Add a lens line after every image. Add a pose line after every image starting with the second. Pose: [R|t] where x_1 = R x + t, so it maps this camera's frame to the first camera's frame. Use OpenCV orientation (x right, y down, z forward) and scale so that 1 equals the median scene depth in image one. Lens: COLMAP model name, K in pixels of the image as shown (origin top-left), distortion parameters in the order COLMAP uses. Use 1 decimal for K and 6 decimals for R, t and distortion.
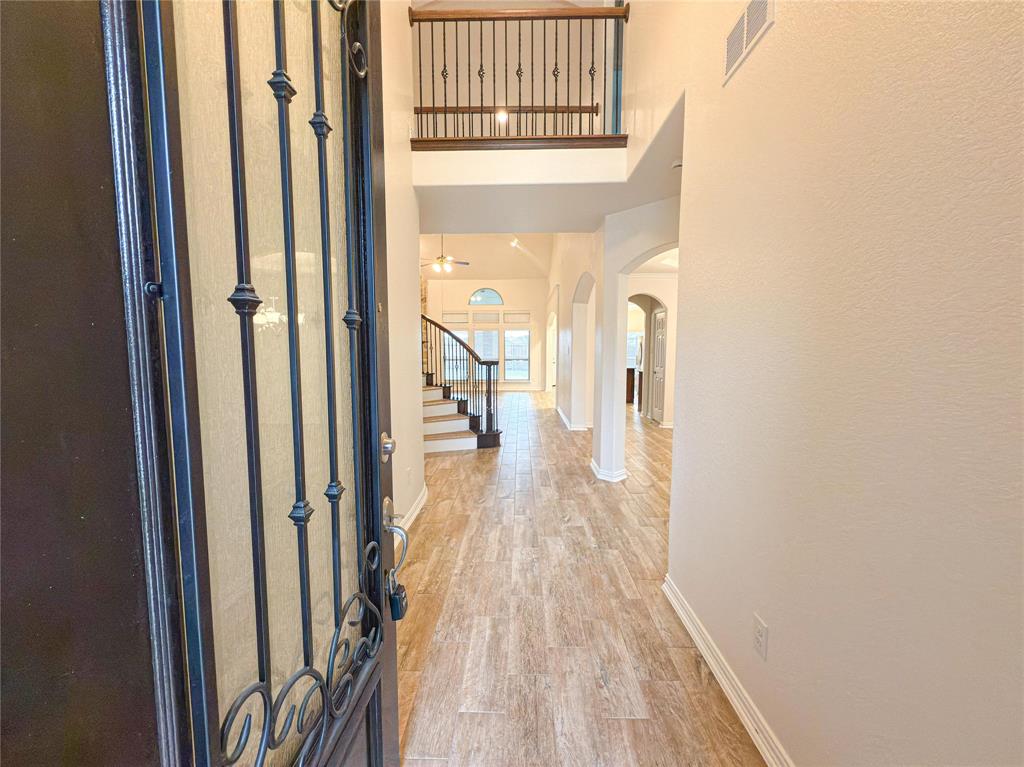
lens RADIAL K [[406.4, 0, 512.1], [0, 406.4, 382.9], [0, 0, 1]] dist [-0.001027, 0.000197]
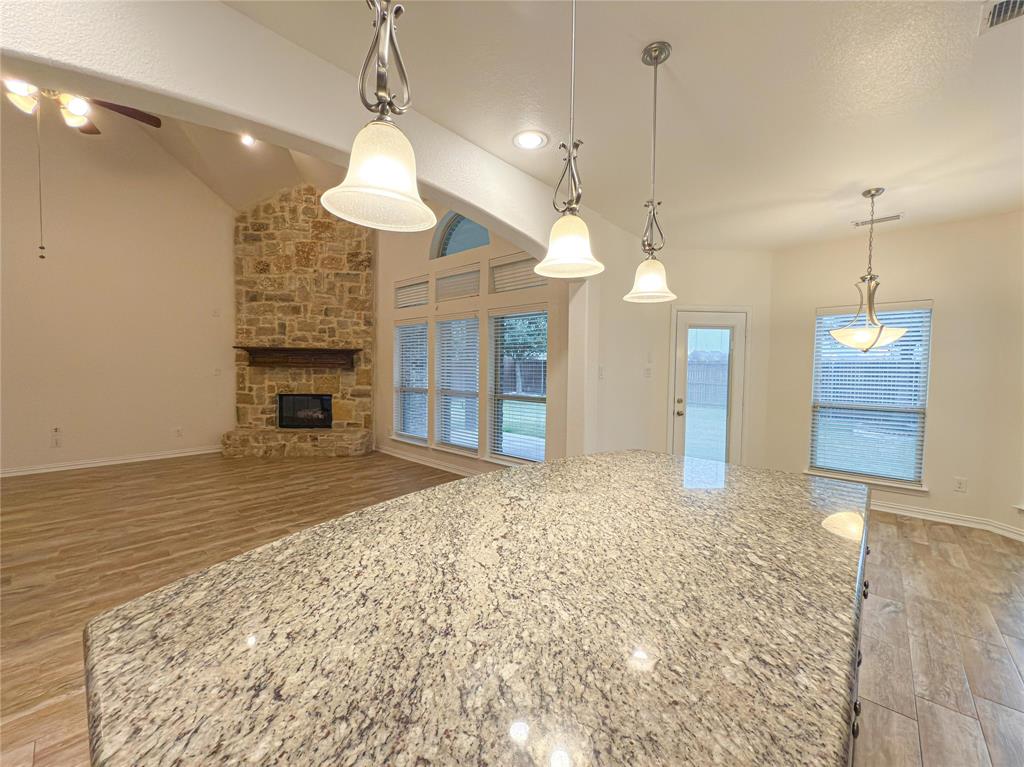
lens RADIAL K [[406.4, 0, 512.1], [0, 406.4, 382.9], [0, 0, 1]] dist [-0.001027, 0.000197]
pose [[0.751907, 0.037060, -0.658227, 0.493778], [-0.072660, 0.996995, -0.026867, -0.132108], [0.655253, 0.068028, 0.752340, 1.590935]]
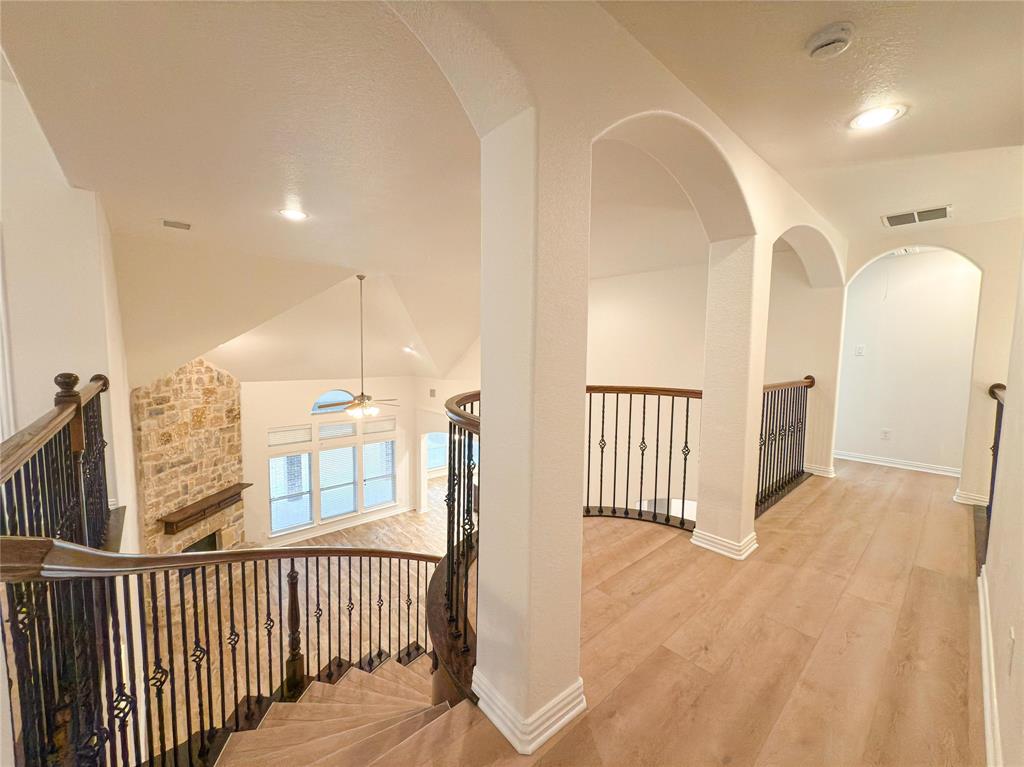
lens RADIAL K [[406.4, 0, 512.1], [0, 406.4, 382.9], [0, 0, 1]] dist [-0.001027, 0.000197]
pose [[0.735371, -0.043446, 0.676270, -0.677754], [0.046786, 0.998816, 0.013292, -0.510336], [-0.676047, 0.021865, 0.736534, 0.559929]]
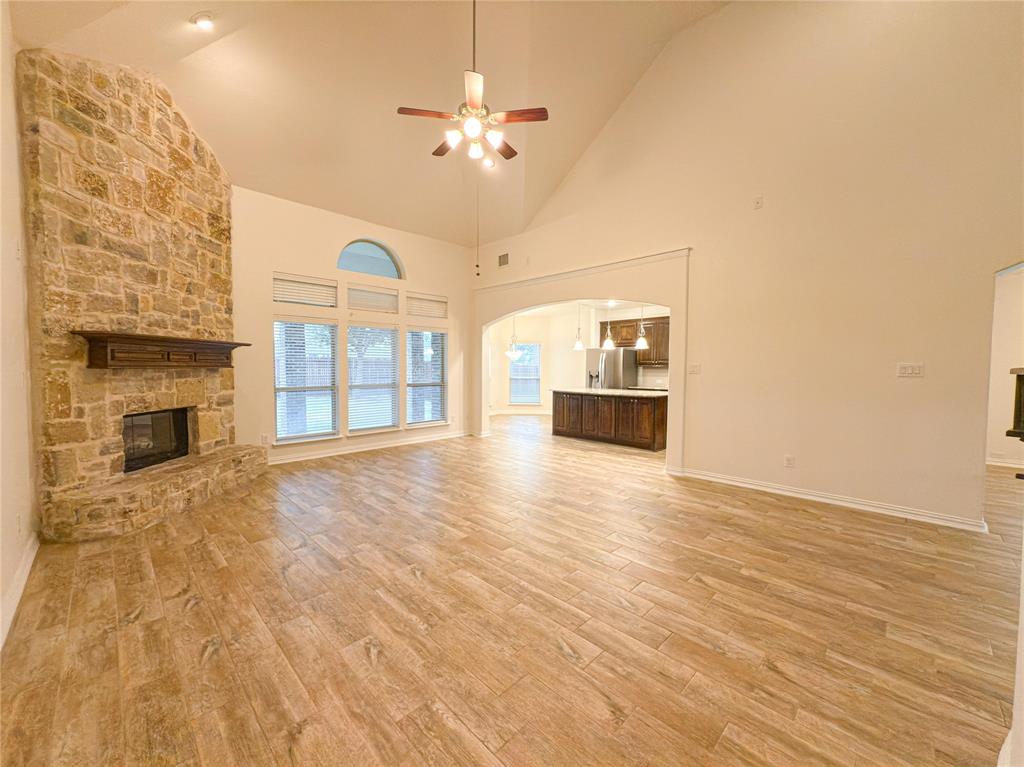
lens RADIAL K [[406.4, 0, 512.1], [0, 406.4, 382.9], [0, 0, 1]] dist [-0.001027, 0.000197]
pose [[0.693002, -0.027290, 0.720419, -0.644444], [0.058292, 0.998133, -0.018264, -0.092628], [-0.718575, 0.054651, 0.693299, 1.161757]]
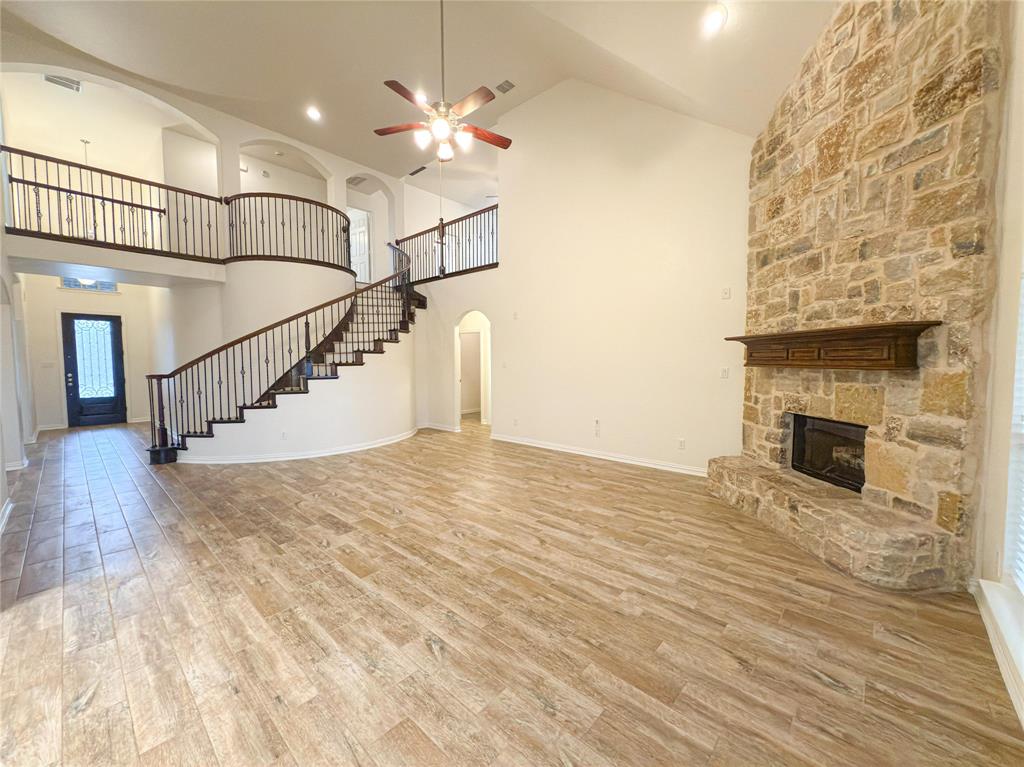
lens RADIAL K [[406.4, 0, 512.1], [0, 406.4, 382.9], [0, 0, 1]] dist [-0.001027, 0.000197]
pose [[-0.658871, 0.044171, -0.750958, 0.112343], [-0.062162, 0.991664, 0.112869, -0.175750], [0.749683, 0.121047, -0.650633, 2.054571]]
